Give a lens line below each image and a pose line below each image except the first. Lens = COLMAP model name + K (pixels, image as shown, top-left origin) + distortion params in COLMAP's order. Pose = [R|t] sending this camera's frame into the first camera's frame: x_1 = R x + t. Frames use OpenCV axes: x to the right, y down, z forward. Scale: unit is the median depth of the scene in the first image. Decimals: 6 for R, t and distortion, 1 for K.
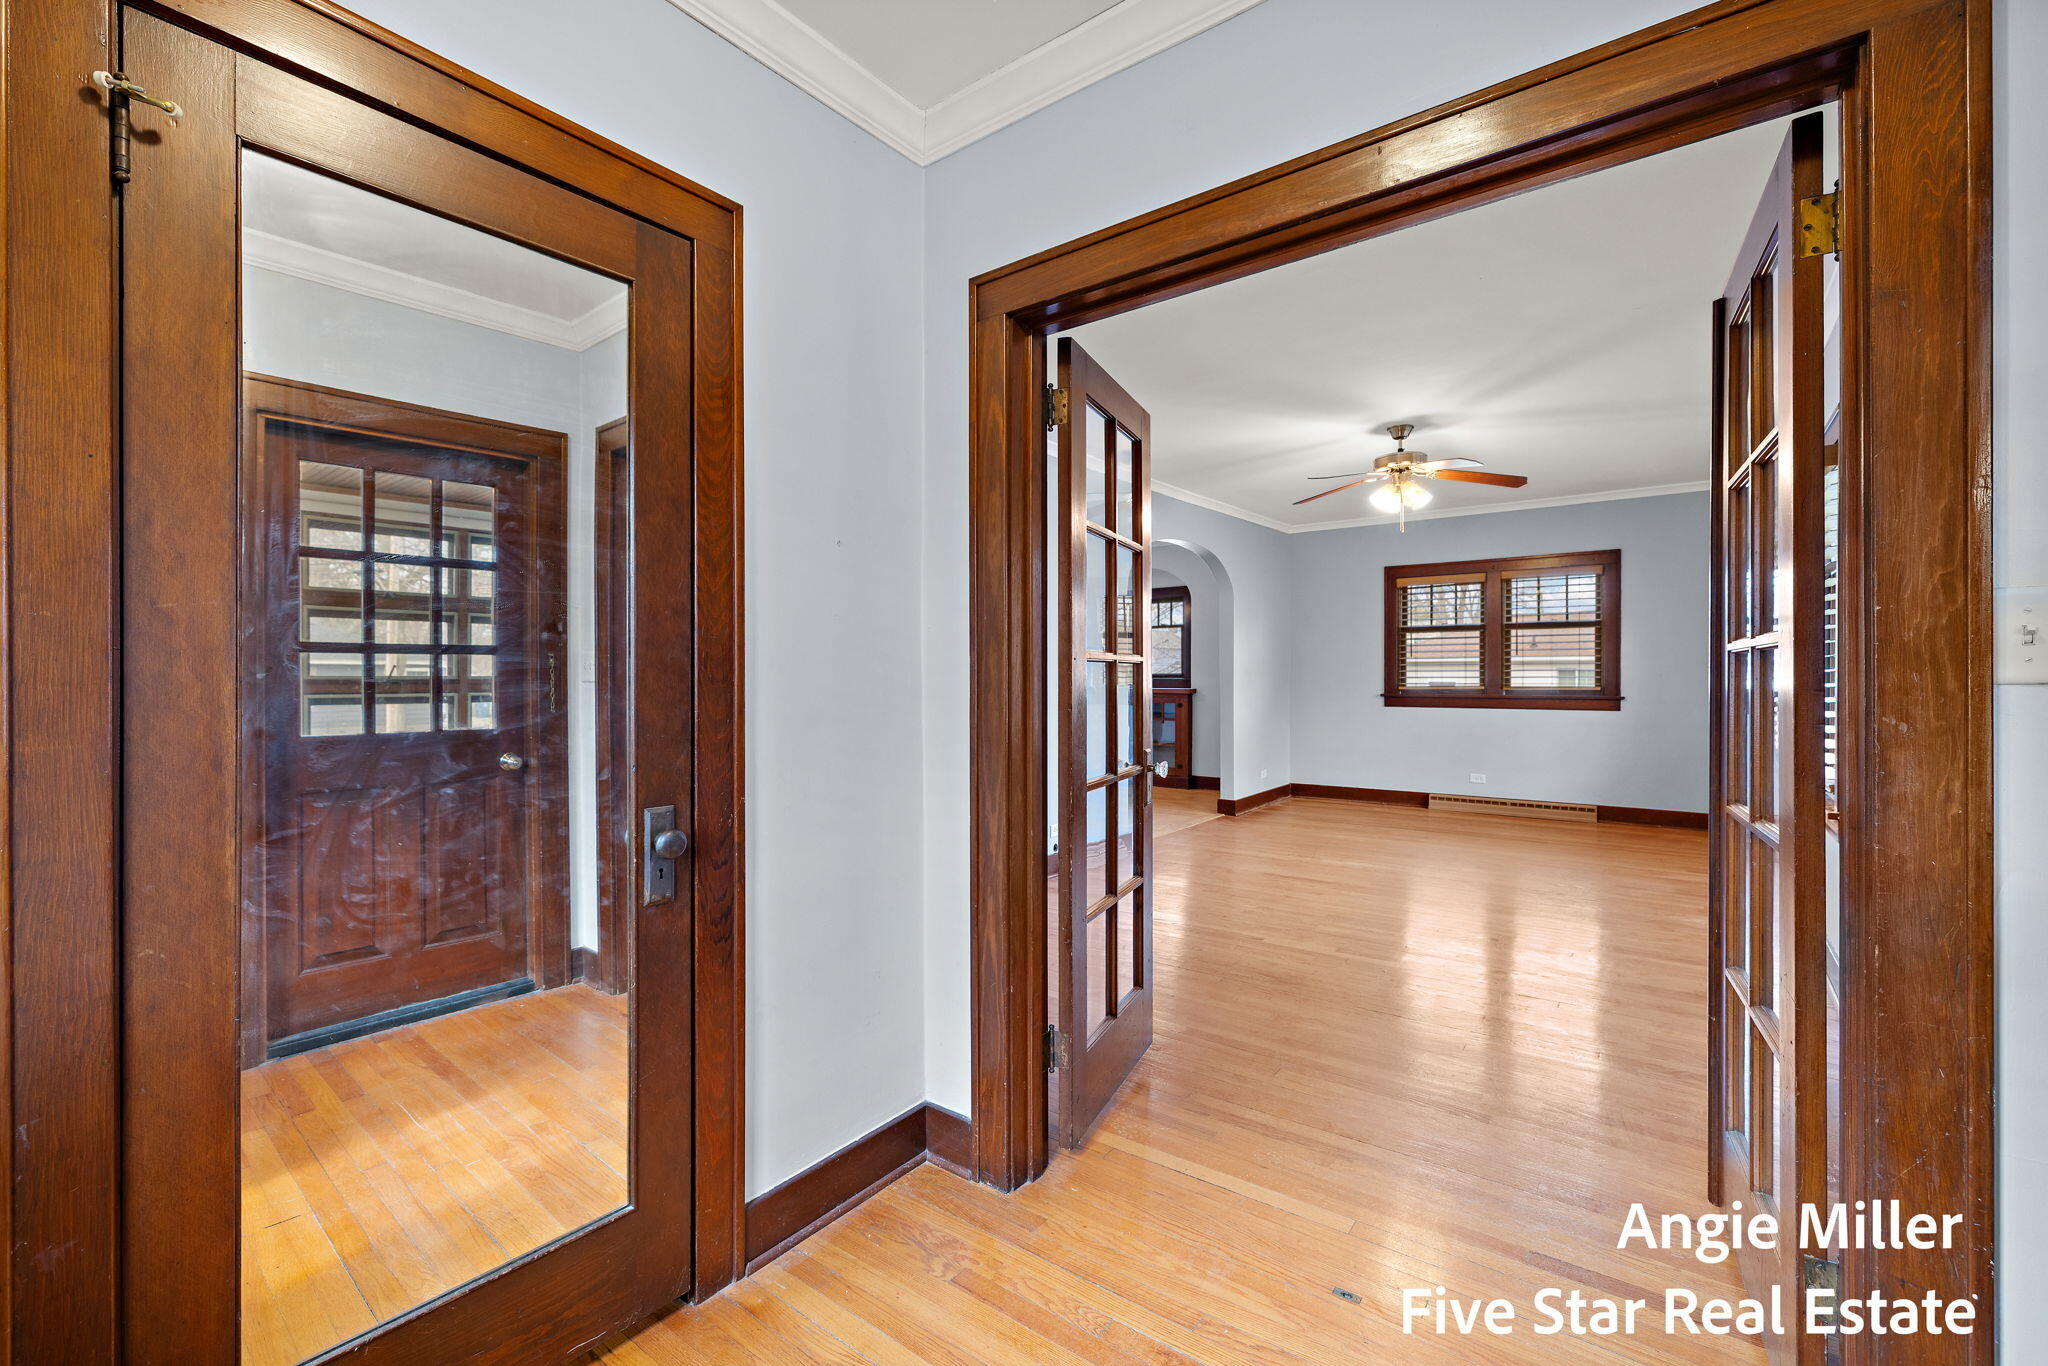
lens RADIAL K [[868.8, 0, 1021.0], [0, 868.8, 674.3], [0, 0, 1]] dist [-0.002099, -0.000125]
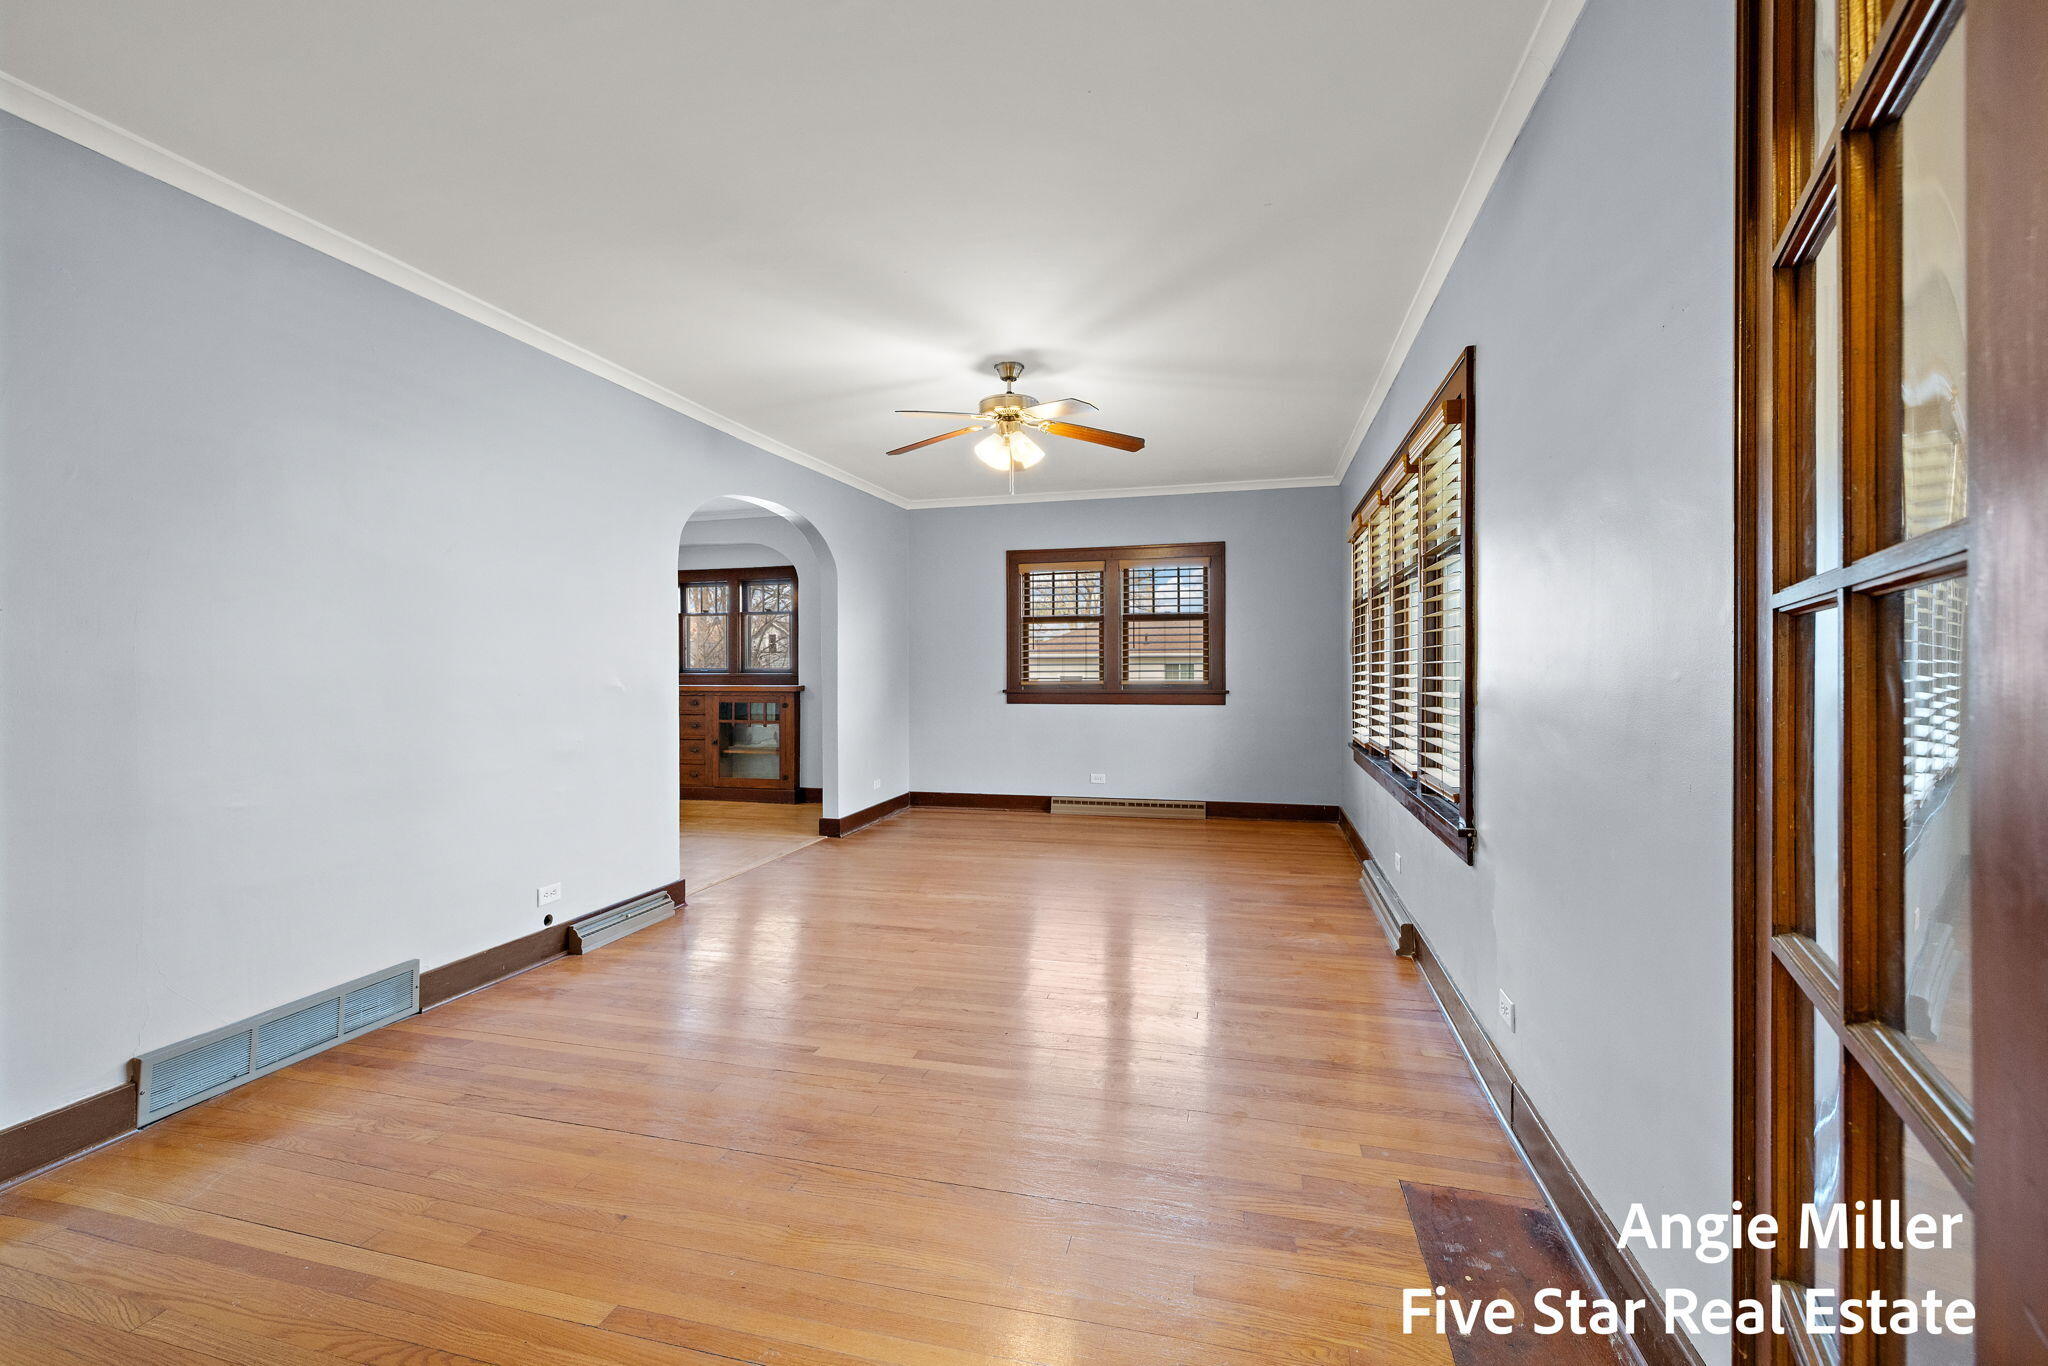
lens RADIAL K [[868.8, 0, 1021.0], [0, 868.8, 674.3], [0, 0, 1]] dist [-0.002099, -0.000125]
pose [[0.924357, -0.005198, 0.381492, 0.095050], [0.002978, 0.999975, 0.006410, 0.000528], [-0.381516, -0.004789, 0.924350, 0.169961]]
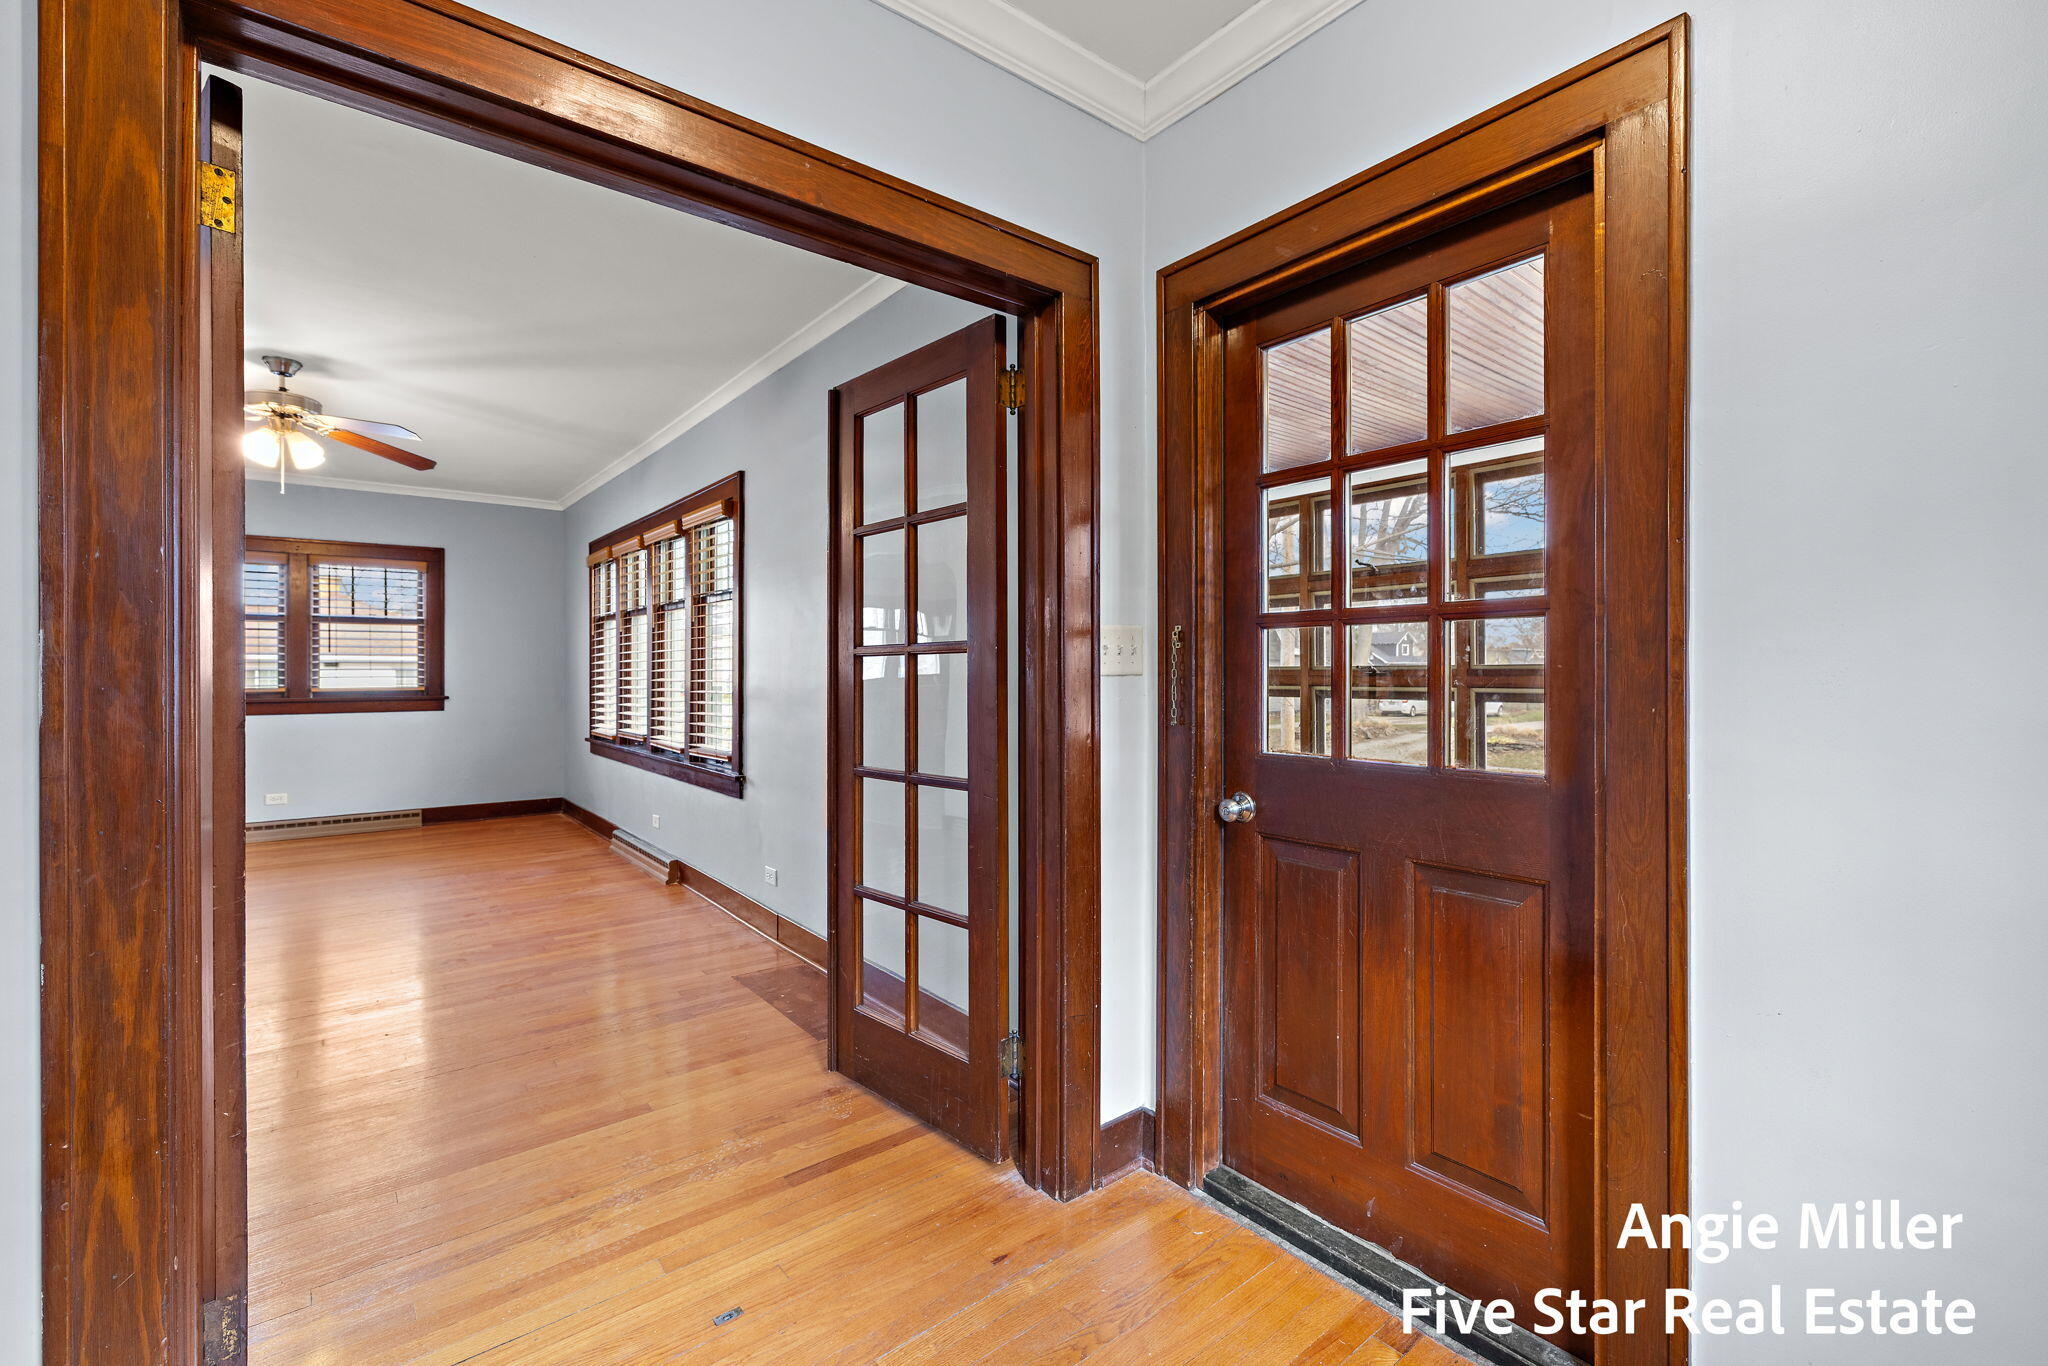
lens RADIAL K [[868.8, 0, 1021.0], [0, 868.8, 674.3], [0, 0, 1]] dist [-0.002099, -0.000125]
pose [[0.246888, 0.000817, 0.969044, -0.114826], [-0.000476, 1.000000, -0.000722, 0.001067], [-0.969044, -0.000283, 0.246889, 0.108904]]
